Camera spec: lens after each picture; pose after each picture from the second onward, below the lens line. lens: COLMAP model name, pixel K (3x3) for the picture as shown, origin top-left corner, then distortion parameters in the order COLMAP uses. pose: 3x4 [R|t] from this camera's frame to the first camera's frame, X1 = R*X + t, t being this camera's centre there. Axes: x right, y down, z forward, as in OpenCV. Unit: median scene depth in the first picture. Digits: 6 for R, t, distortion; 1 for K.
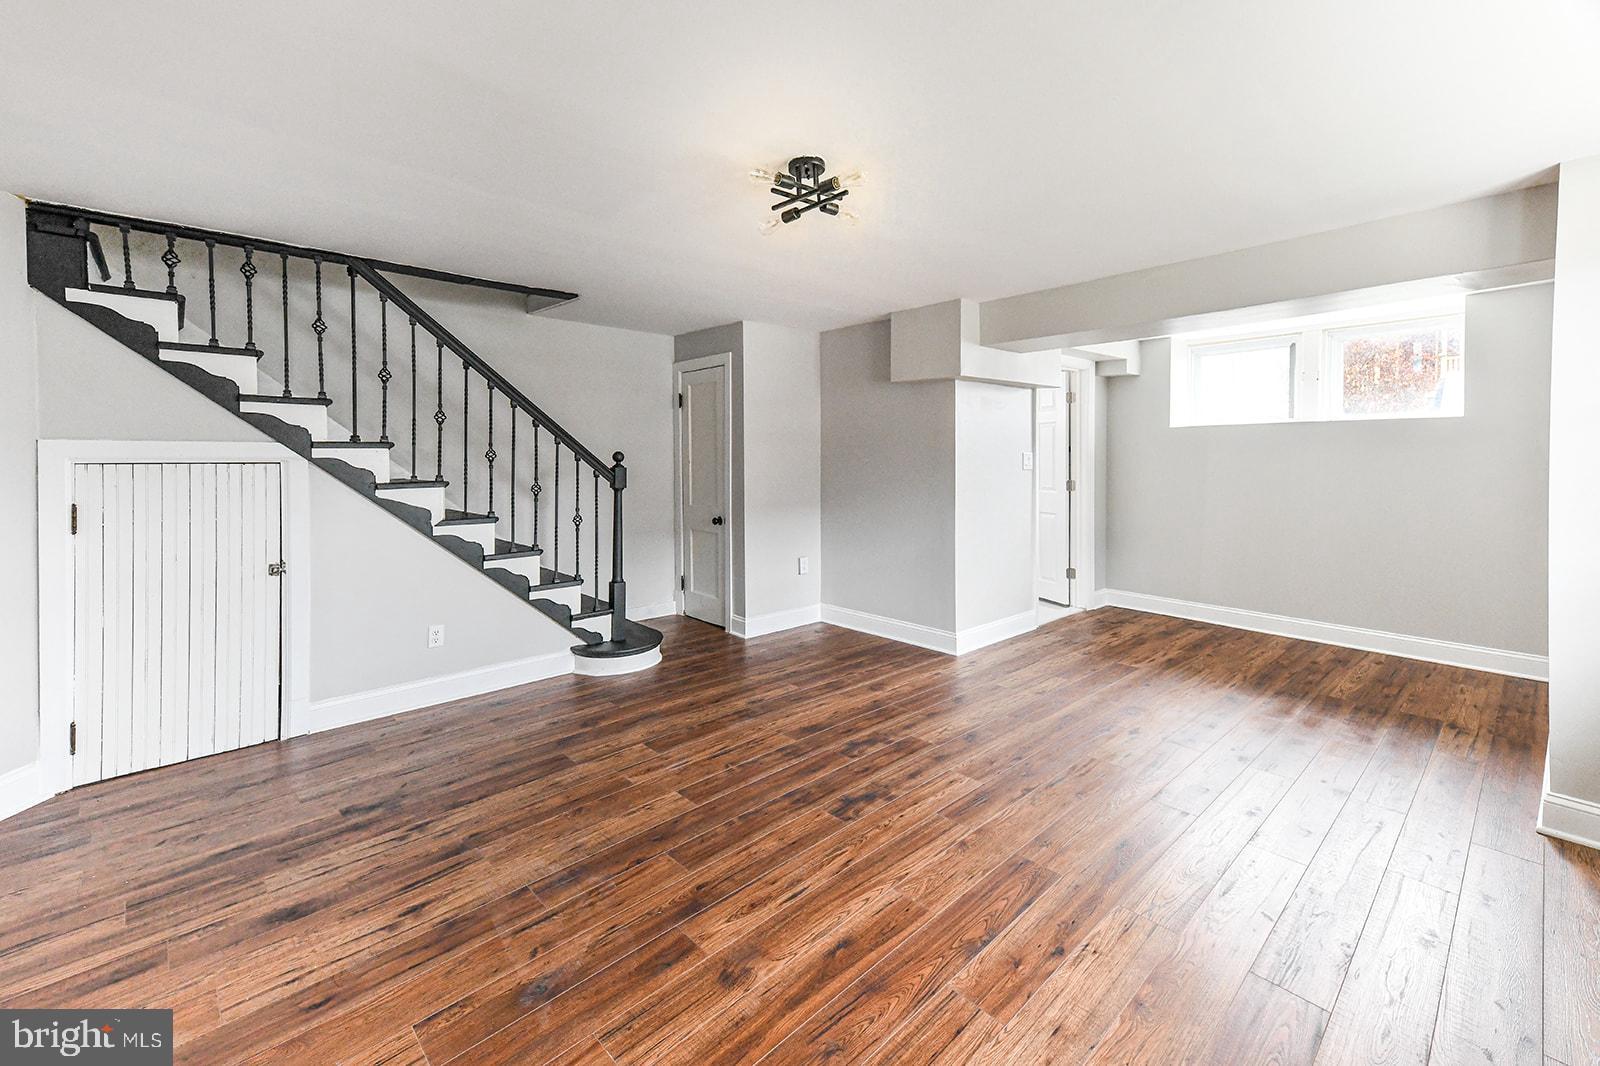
lens RADIAL K [[679.4, 0, 817.8], [0, 679.4, 457.1], [0, 0, 1]] dist [0.028393, 0.000070]
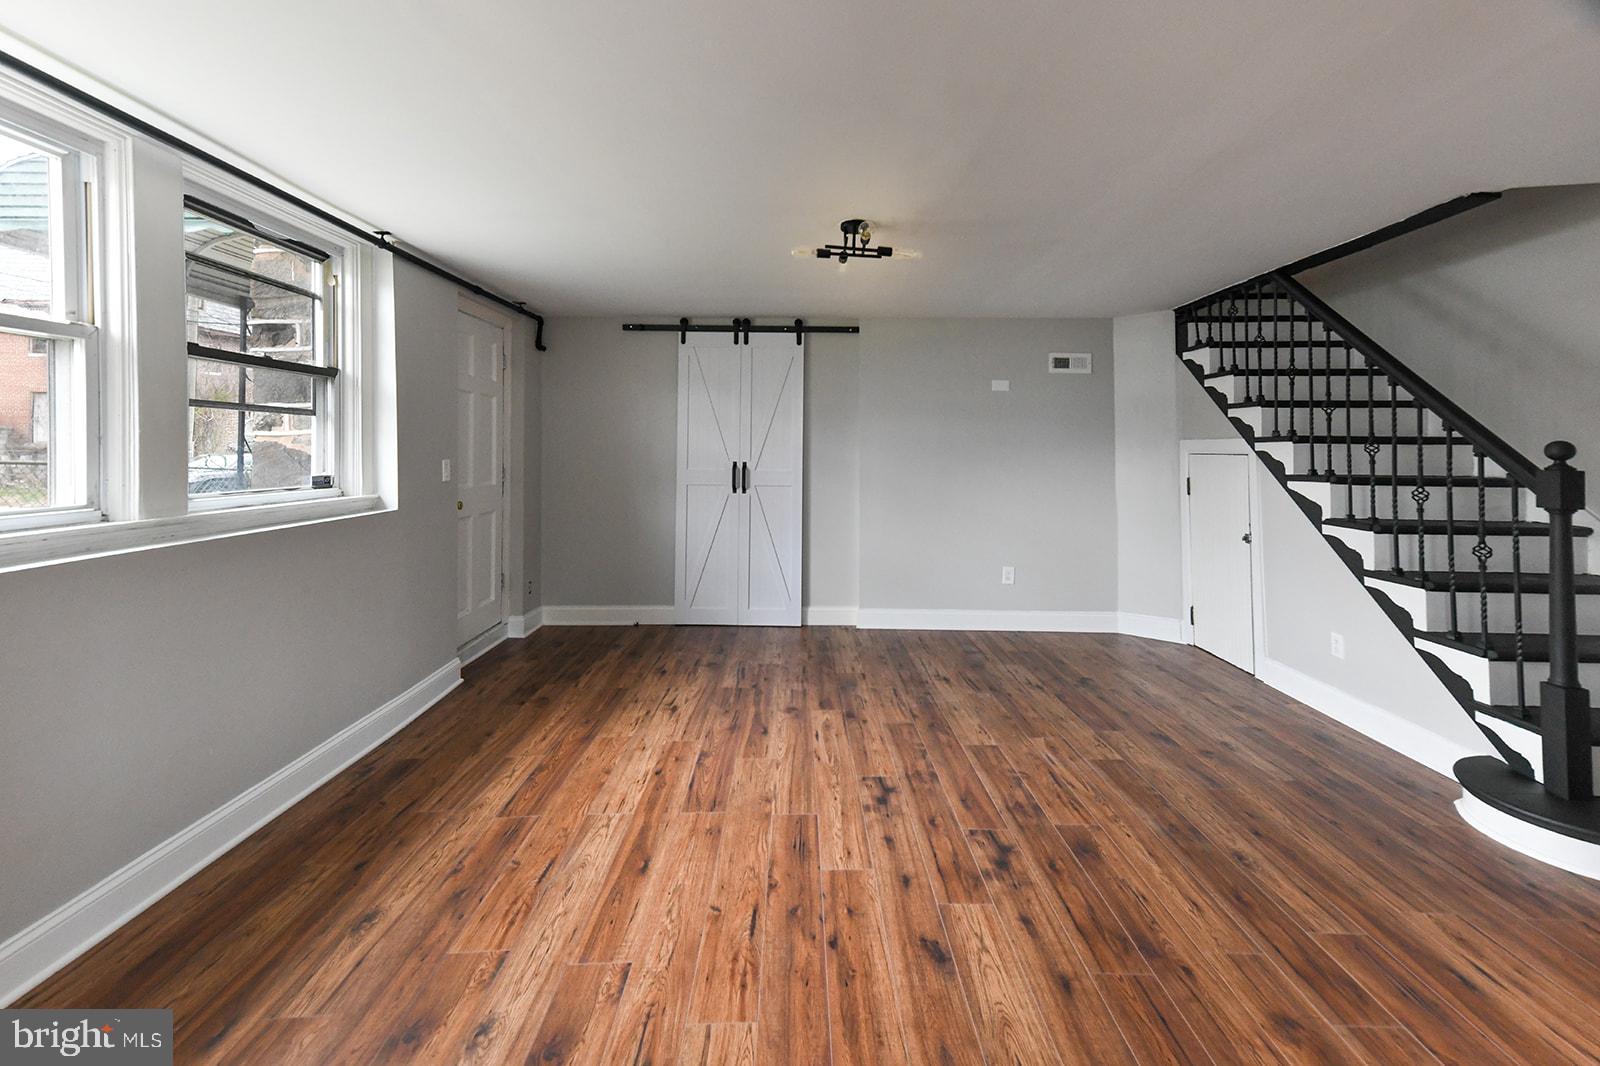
lens RADIAL K [[687.4, 0, 805.7], [0, 687.4, 435.9], [0, 0, 1]] dist [0.041759, 0.000274]
pose [[-0.686365, -0.013591, -0.727131, 0.825022], [-0.000461, 0.999833, -0.018253, -0.001237], [0.727257, -0.012194, -0.686256, 1.515848]]
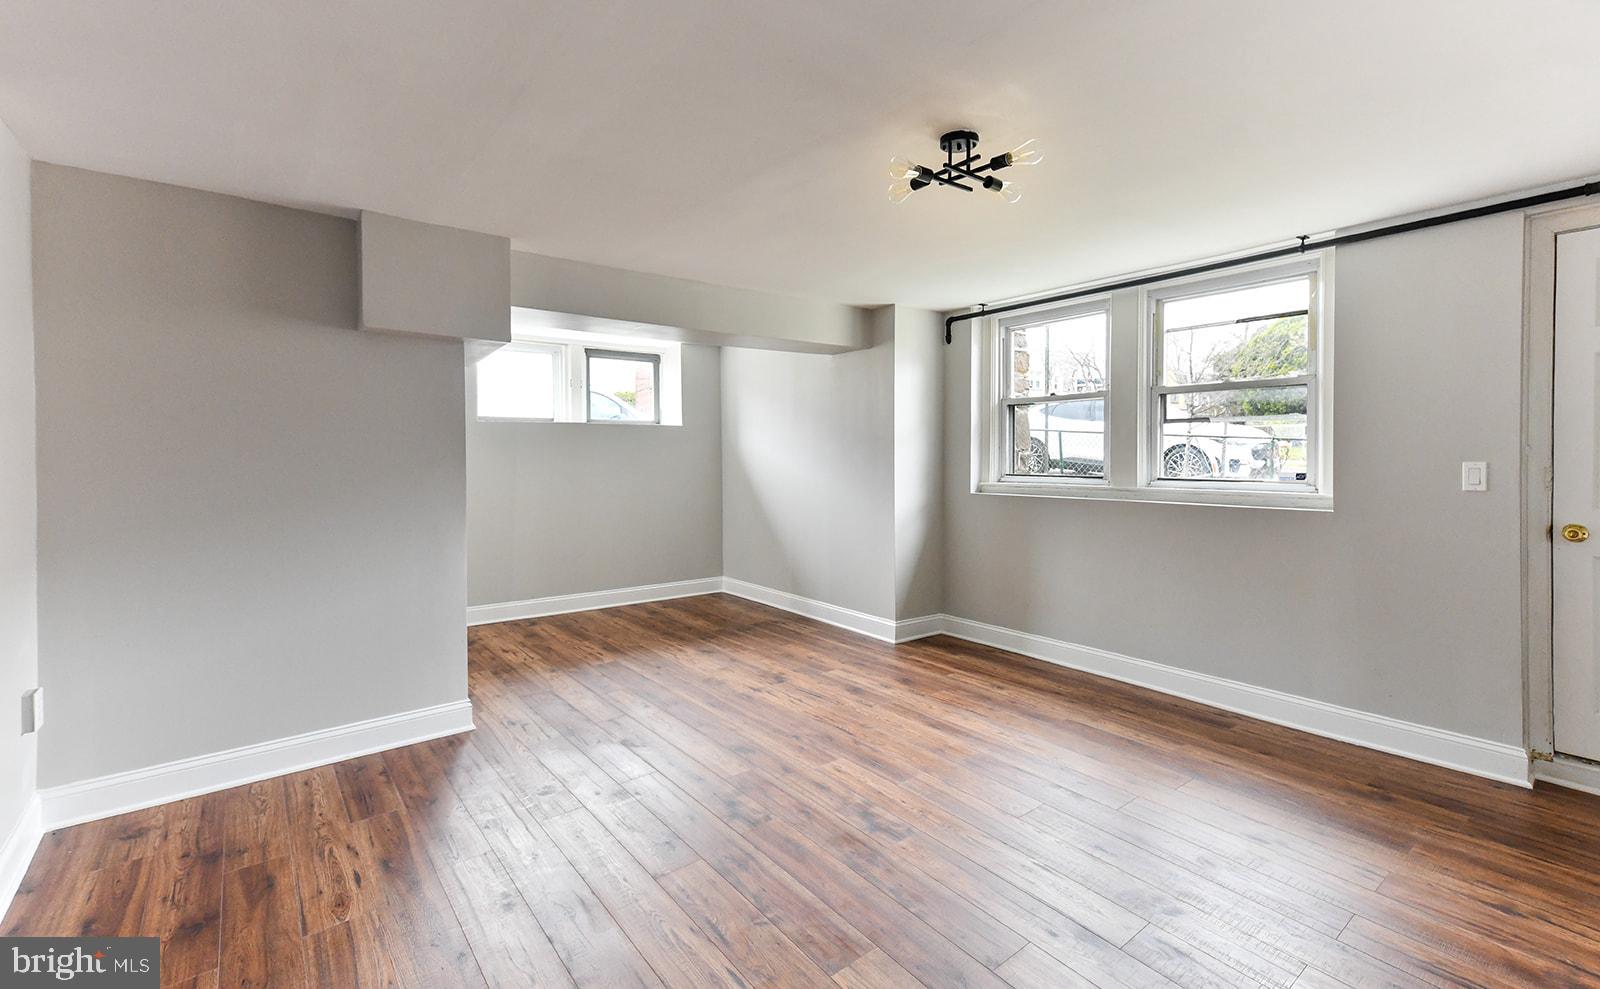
lens RADIAL K [[688.6, 0, 834.9], [0, 688.6, 464.0], [0, 0, 1]] dist [-0.001126, -0.000096]
pose [[0.073971, -0.012791, 0.997178, -0.809593], [0.002198, 0.999917, 0.012663, 0.006395], [-0.997258, 0.001256, 0.073993, 0.919842]]
